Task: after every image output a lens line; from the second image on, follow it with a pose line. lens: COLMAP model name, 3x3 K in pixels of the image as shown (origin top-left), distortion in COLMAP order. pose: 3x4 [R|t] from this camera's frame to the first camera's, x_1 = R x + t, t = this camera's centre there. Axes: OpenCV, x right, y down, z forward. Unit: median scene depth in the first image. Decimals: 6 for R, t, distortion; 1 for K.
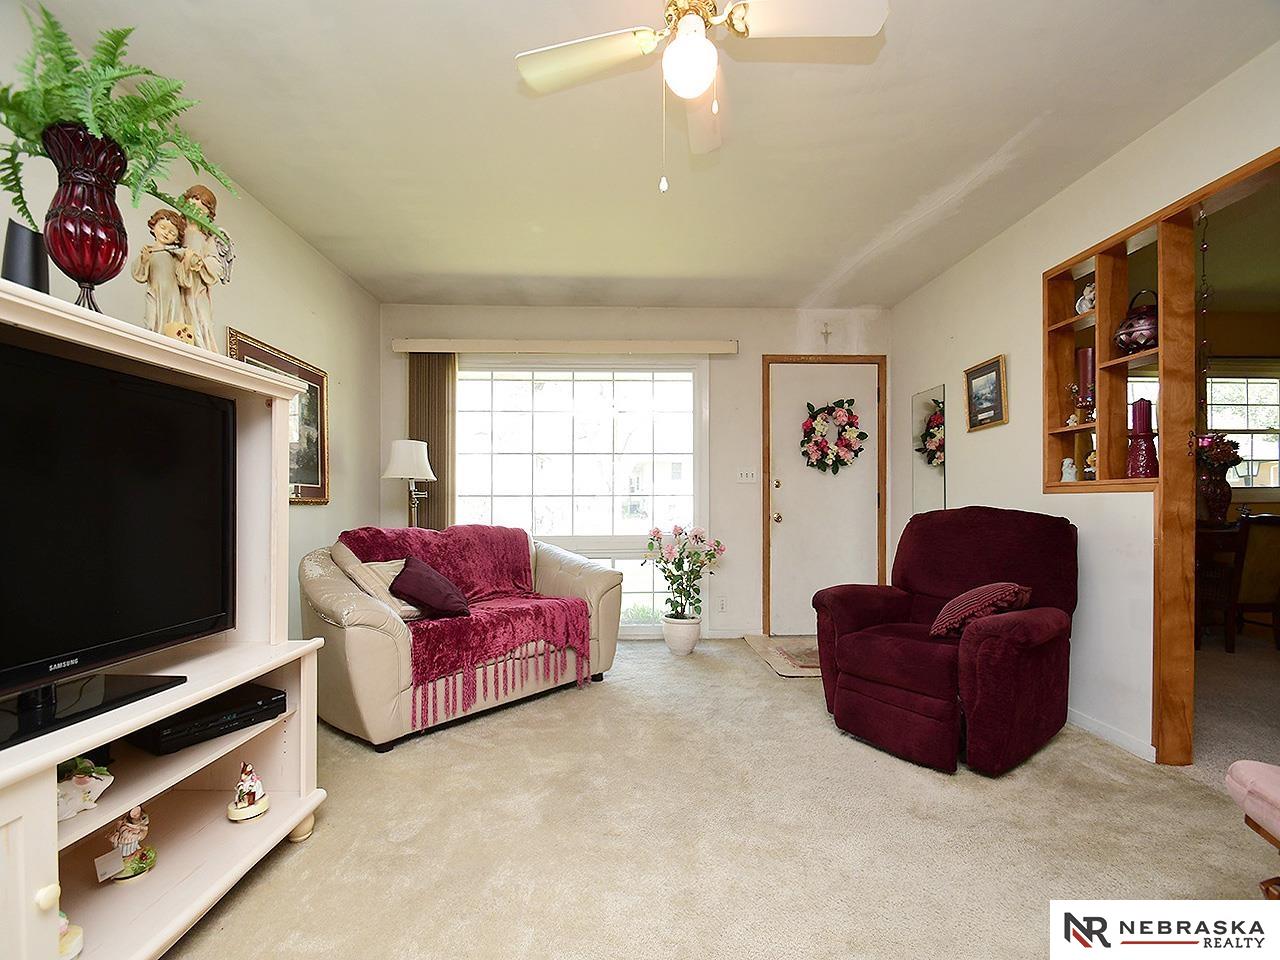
lens RADIAL K [[571.2, 0, 640.0], [0, 571.2, 480.0], [0, 0, 1]] dist [0.005952, -0.010497]
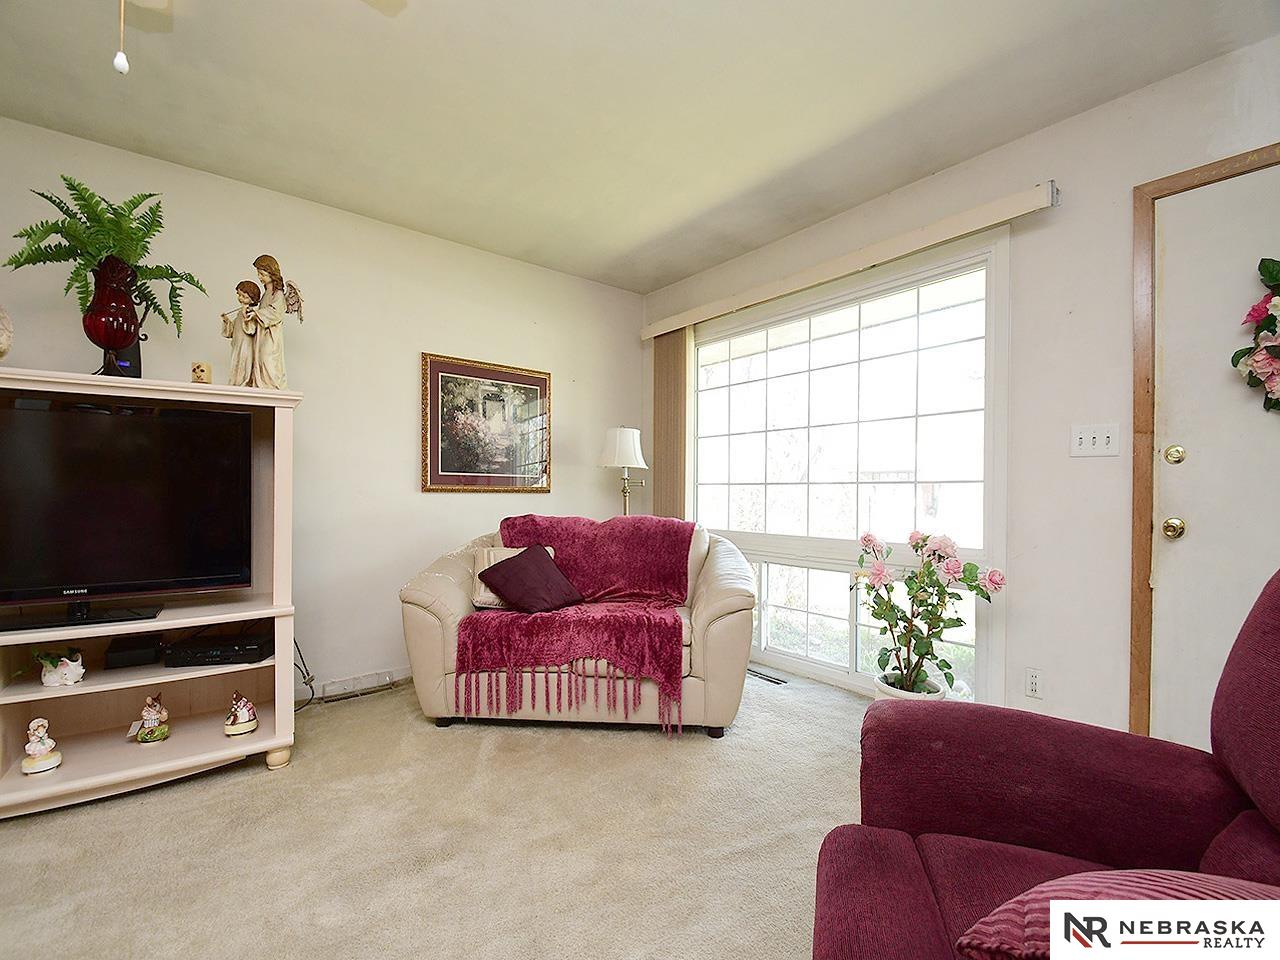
lens RADIAL K [[571.2, 0, 640.0], [0, 571.2, 480.0], [0, 0, 1]] dist [0.005952, -0.010497]
pose [[0.596353, -0.009299, -0.802668, 0.521705], [0.027359, 0.999587, 0.008747, 0.015947], [0.802256, -0.027176, 0.596362, 0.559988]]
